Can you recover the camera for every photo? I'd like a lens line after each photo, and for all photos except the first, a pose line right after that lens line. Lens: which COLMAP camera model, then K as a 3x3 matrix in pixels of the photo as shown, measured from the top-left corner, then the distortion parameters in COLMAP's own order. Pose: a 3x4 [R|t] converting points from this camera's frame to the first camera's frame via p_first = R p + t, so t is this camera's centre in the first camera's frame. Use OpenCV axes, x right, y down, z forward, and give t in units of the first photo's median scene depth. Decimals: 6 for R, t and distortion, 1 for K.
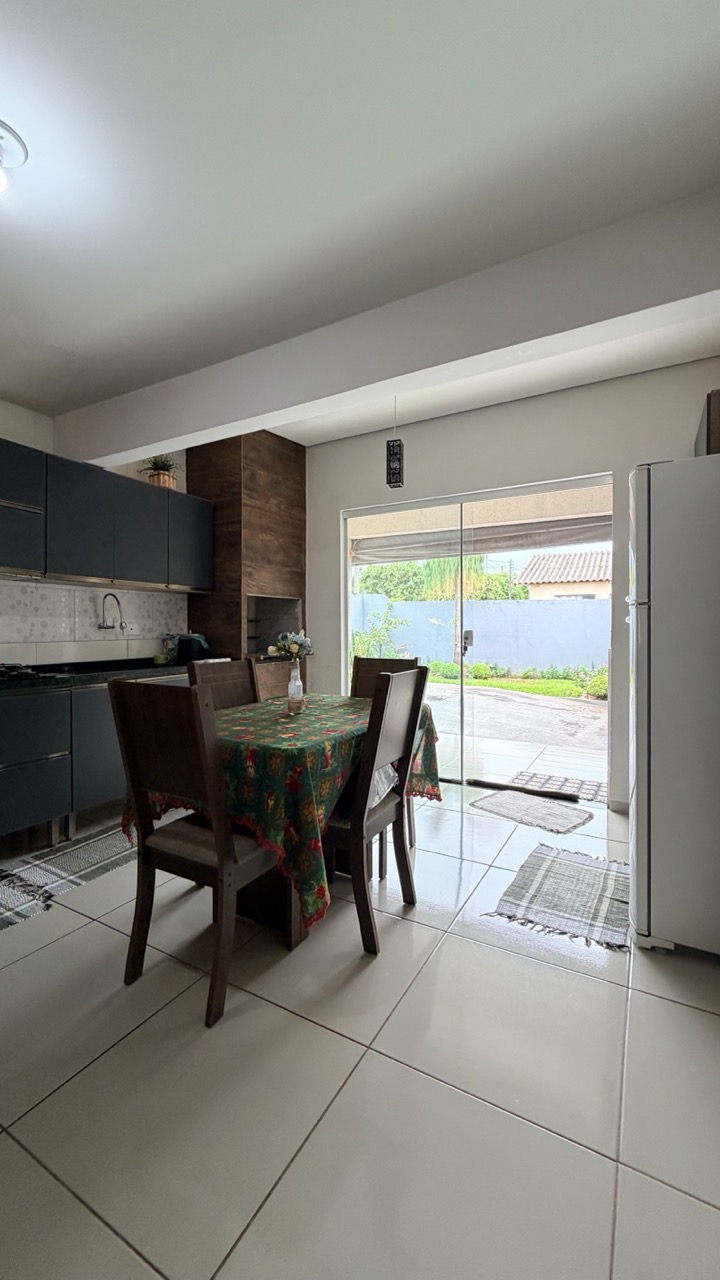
lens RADIAL K [[512.1, 0, 354.6], [0, 512.1, 640.0], [0, 0, 1]] dist [-0.000930, 0.000442]
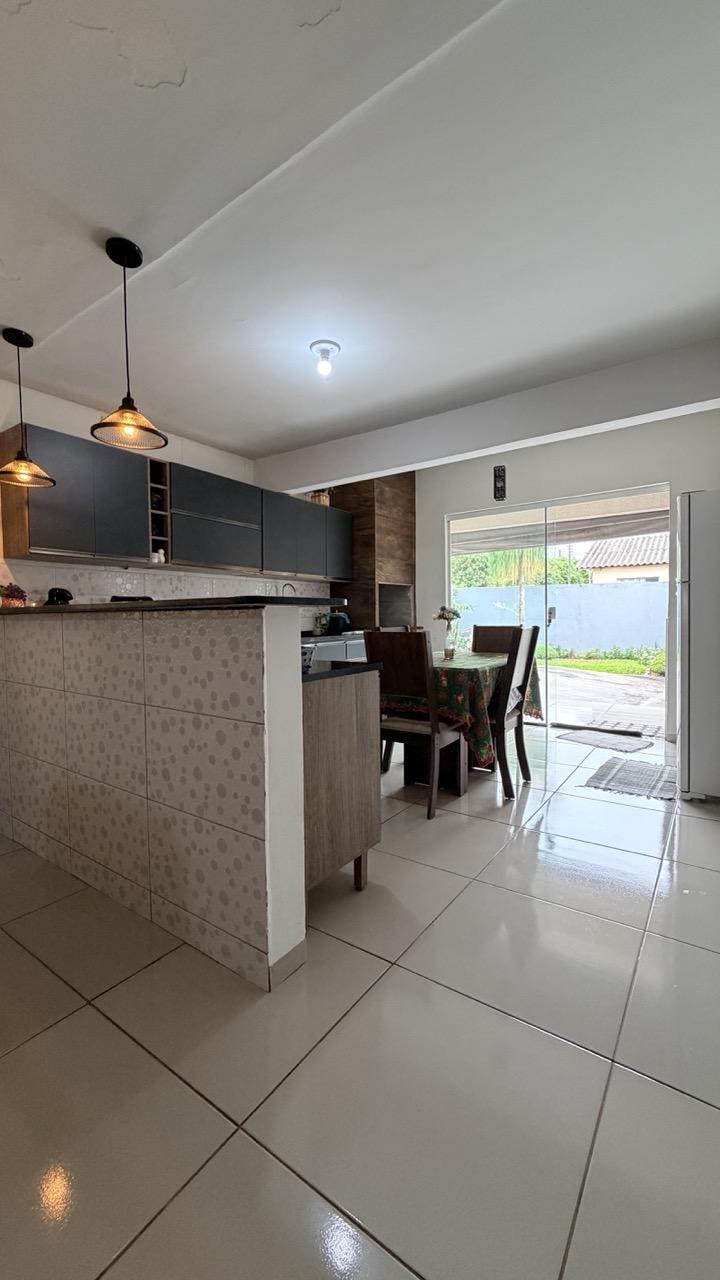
lens RADIAL K [[512.1, 0, 357.1], [0, 512.1, 638.3], [0, 0, 1]] dist [-0.000930, 0.000442]
pose [[0.995452, -0.009801, -0.094754, -0.144761], [0.011636, 0.999755, 0.018838, 0.030118], [0.094546, -0.019855, 0.995322, -0.329267]]
